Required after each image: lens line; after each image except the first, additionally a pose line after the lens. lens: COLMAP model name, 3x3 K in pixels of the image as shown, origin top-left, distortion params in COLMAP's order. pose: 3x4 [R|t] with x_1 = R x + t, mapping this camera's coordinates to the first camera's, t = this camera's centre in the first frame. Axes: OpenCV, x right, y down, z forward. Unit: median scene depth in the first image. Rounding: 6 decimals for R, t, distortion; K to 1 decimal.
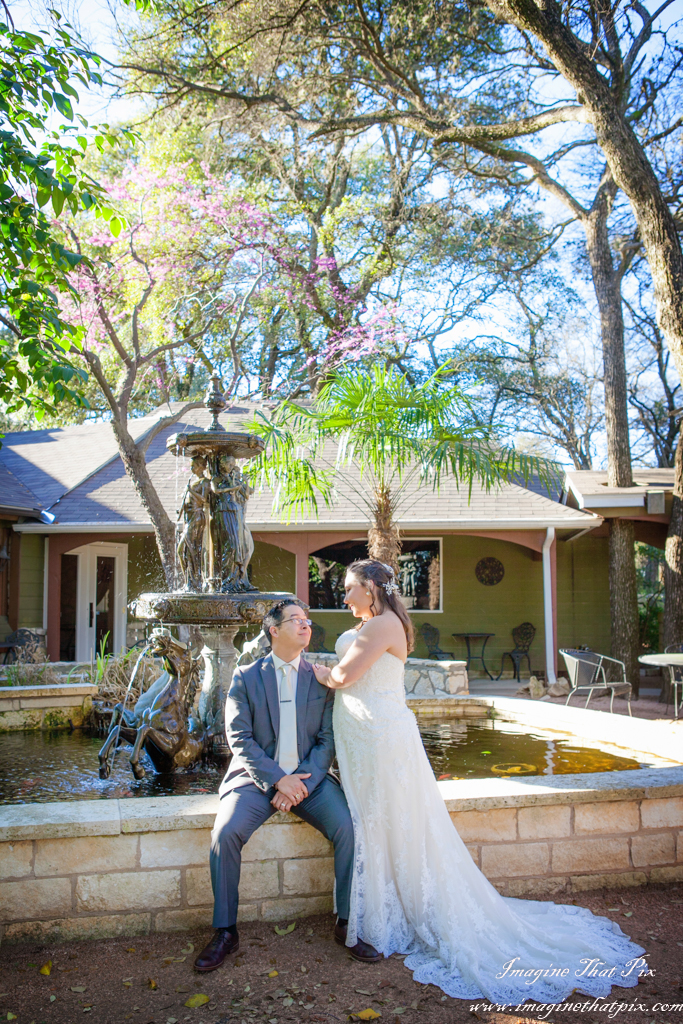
lens RADIAL K [[939.3, 0, 354.4], [0, 939.3, 516.9], [0, 0, 1]] dist [-0.084706, 0.083815]
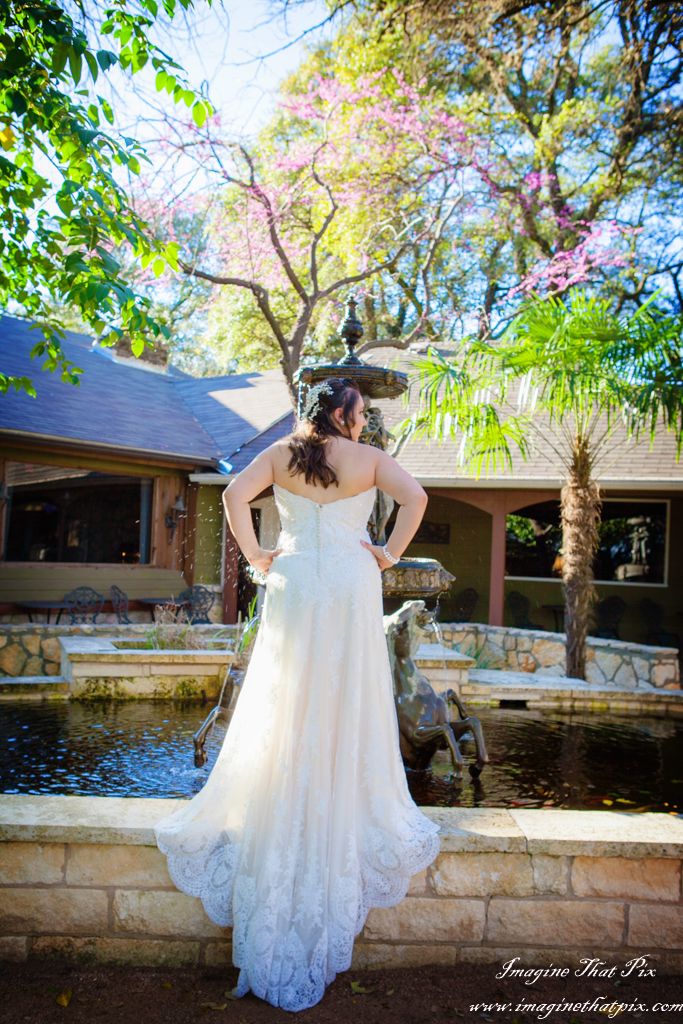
lens RADIAL K [[1004.6, 0, 337.2], [0, 1004.6, 519.9], [0, 0, 1]] dist [-0.037103, 0.000000]
pose [[0.969054, 0.030320, -0.244979, 0.042513], [-0.018812, 0.998613, 0.049181, 0.001877], [0.246131, -0.043050, 0.968280, 0.073731]]
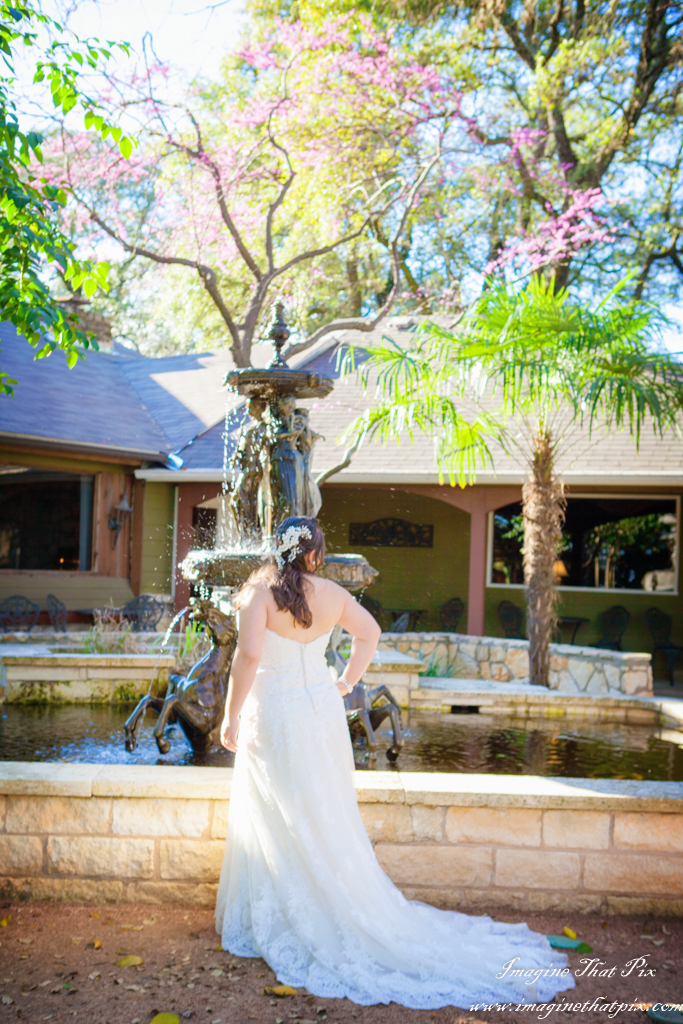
lens RADIAL K [[1242.5, 0, 332.1], [0, 1242.5, 525.5], [0, 0, 1]] dist [-0.024372, 0.000000]
pose [[0.969876, 0.025871, -0.242221, 0.116839], [-0.013850, 0.998592, 0.051201, -0.003163], [0.243204, -0.046304, 0.968869, -0.068352]]
